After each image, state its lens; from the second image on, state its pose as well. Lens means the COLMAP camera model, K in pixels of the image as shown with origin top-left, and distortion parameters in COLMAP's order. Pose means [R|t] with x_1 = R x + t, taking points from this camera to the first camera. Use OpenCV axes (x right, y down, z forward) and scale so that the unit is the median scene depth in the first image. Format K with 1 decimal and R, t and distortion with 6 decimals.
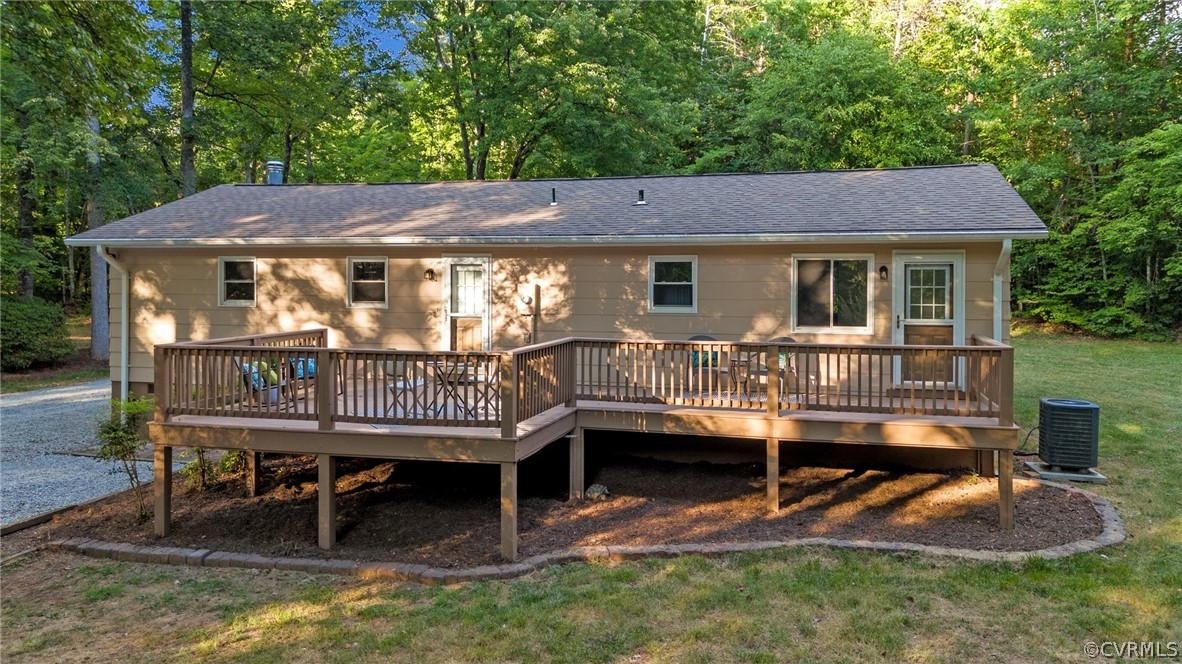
lens RADIAL K [[883.9, 0, 589.7], [0, 883.9, 319.3], [0, 0, 1]] dist [0.036097, -0.036406]
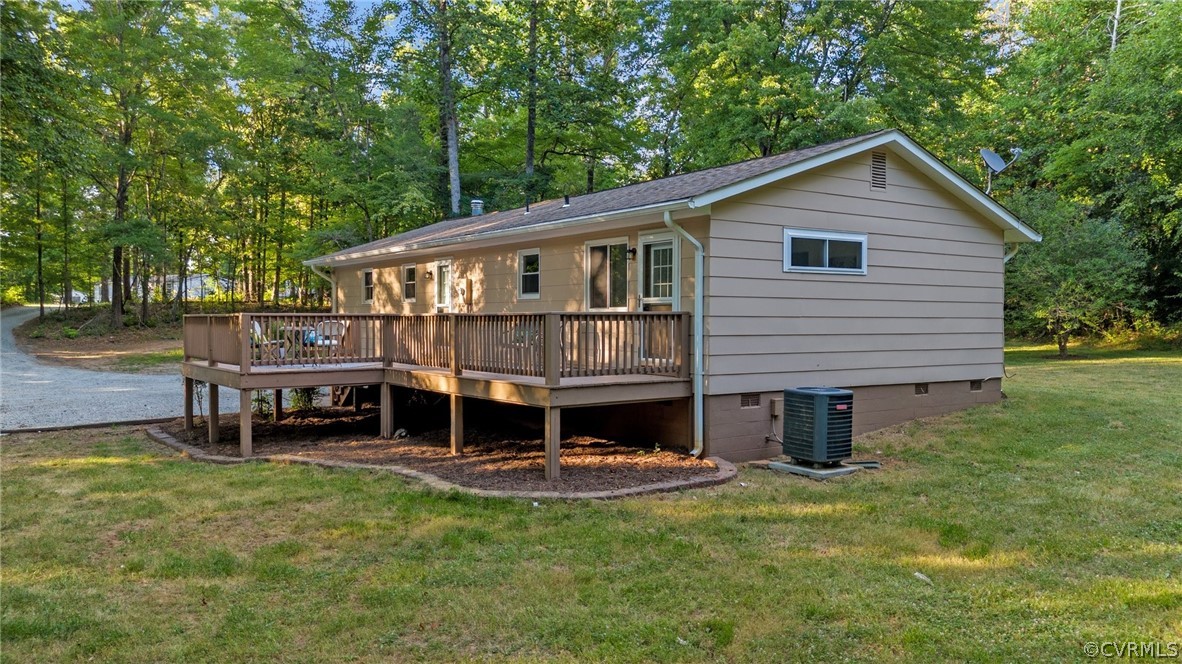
lens RADIAL K [[883.9, 0, 593.7], [0, 883.9, 337.4], [0, 0, 1]] dist [0.036097, -0.036406]
pose [[0.762553, 0.009192, -0.646861, 0.900263], [-0.024844, 0.999578, -0.015084, 0.057521], [0.646449, 0.027572, 0.762459, 0.170203]]
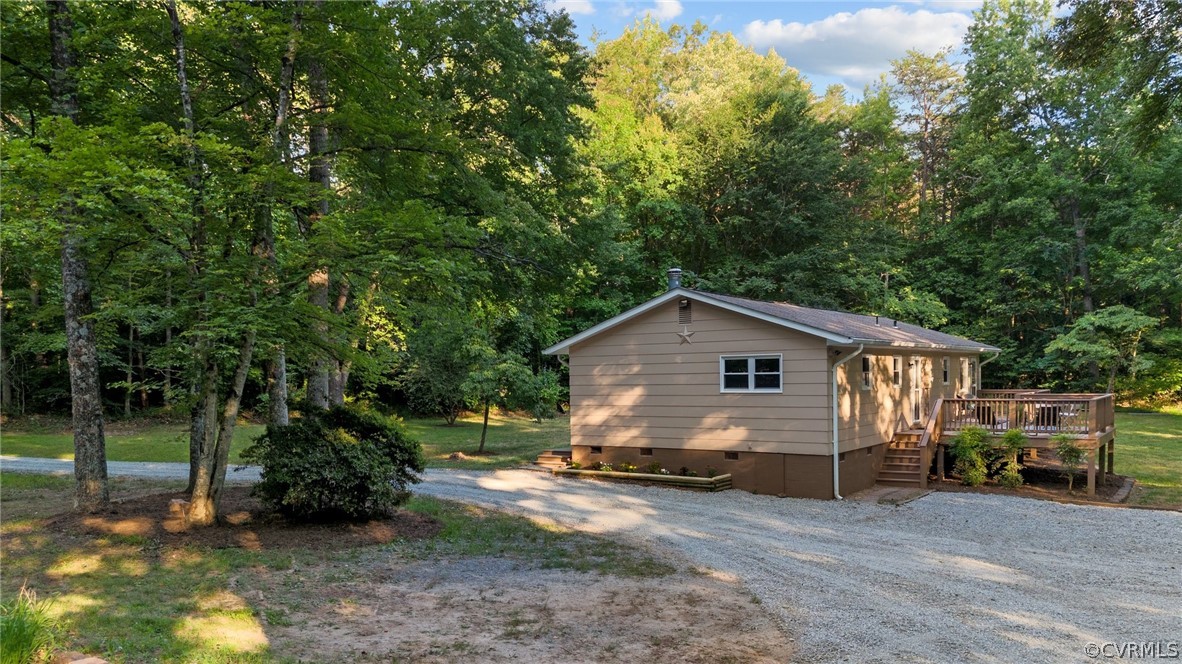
lens RADIAL K [[883.9, 0, 591.3], [0, 883.9, 338.5], [0, 0, 1]] dist [0.036097, -0.036406]
pose [[0.353225, 0.029605, 0.935070, -2.134799], [0.056615, 0.996991, -0.052952, -0.047869], [-0.933824, 0.071643, 0.350486, 1.028979]]
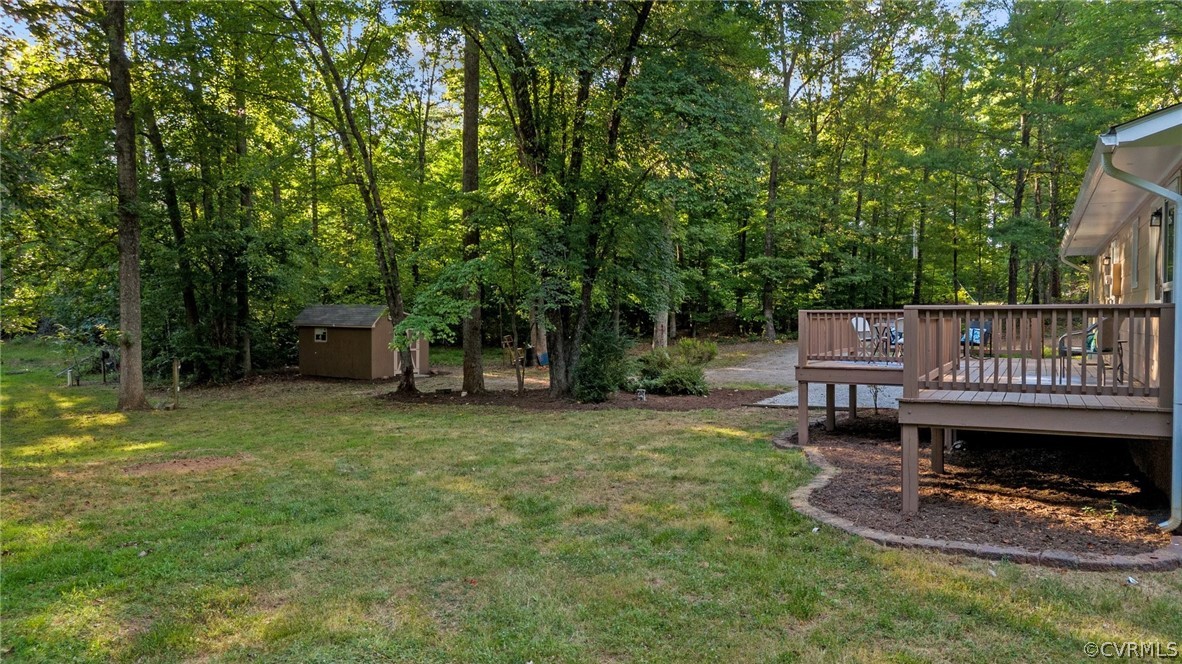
lens RADIAL K [[883.9, 0, 593.2], [0, 883.9, 332.3], [0, 0, 1]] dist [0.036097, -0.036406]
pose [[-0.215546, 0.015359, -0.976373, 1.038993], [-0.051124, 0.998328, 0.026990, 0.036431], [0.975155, 0.055734, -0.214400, 0.662804]]
